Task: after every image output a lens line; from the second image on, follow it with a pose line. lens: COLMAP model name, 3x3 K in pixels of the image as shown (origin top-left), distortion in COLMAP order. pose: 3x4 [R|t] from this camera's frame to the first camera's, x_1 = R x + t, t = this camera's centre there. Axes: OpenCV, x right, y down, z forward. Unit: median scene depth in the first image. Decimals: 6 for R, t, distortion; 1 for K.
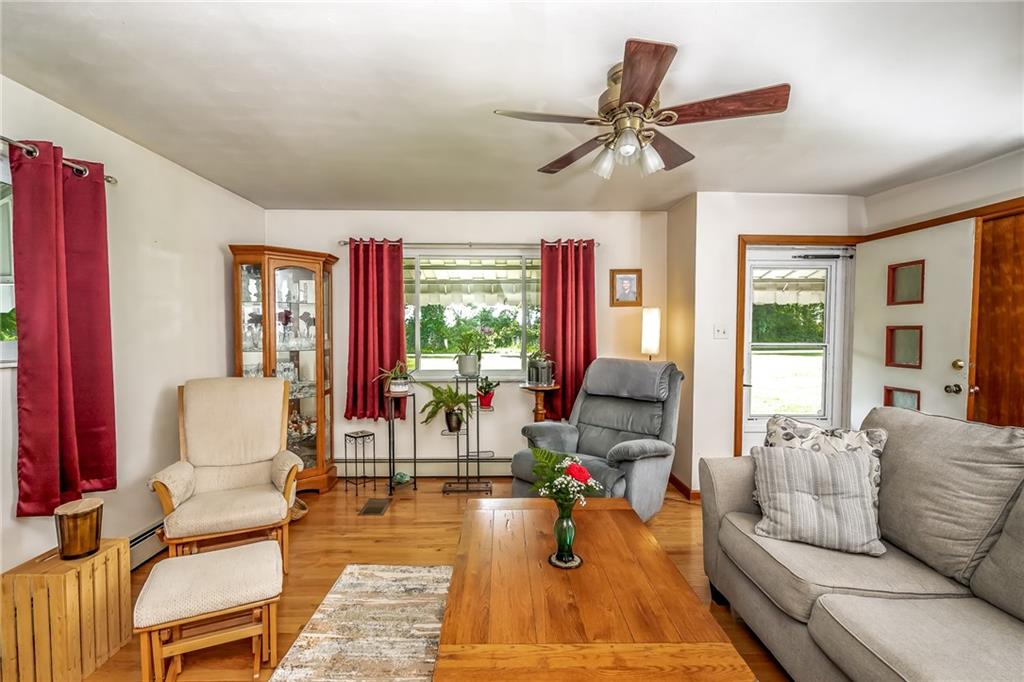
lens RADIAL K [[473.5, 0, 512.0], [0, 473.5, 341.0], [0, 0, 1]] dist [-0.000878, -0.000192]
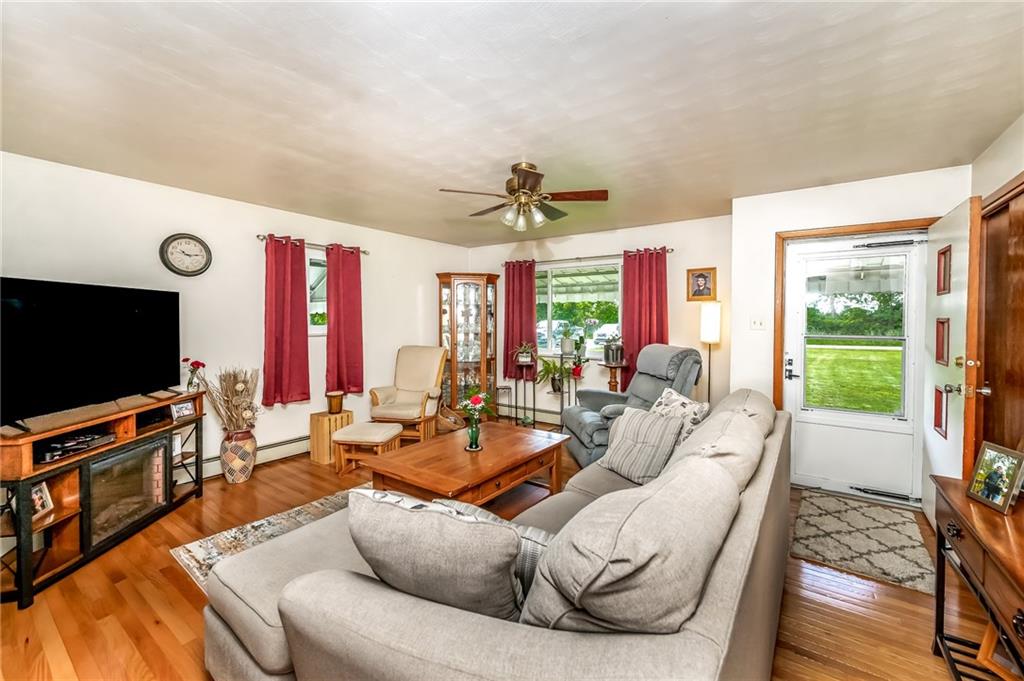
lens RADIAL K [[418.5, 0, 512.6], [0, 418.5, 324.1], [0, 0, 1]] dist [-0.000195, 0.000002]
pose [[0.808001, 0.008933, -0.589113, 0.525434], [-0.016678, 0.999831, -0.007715, -0.001768], [0.588945, 0.016059, 0.808014, -0.097716]]
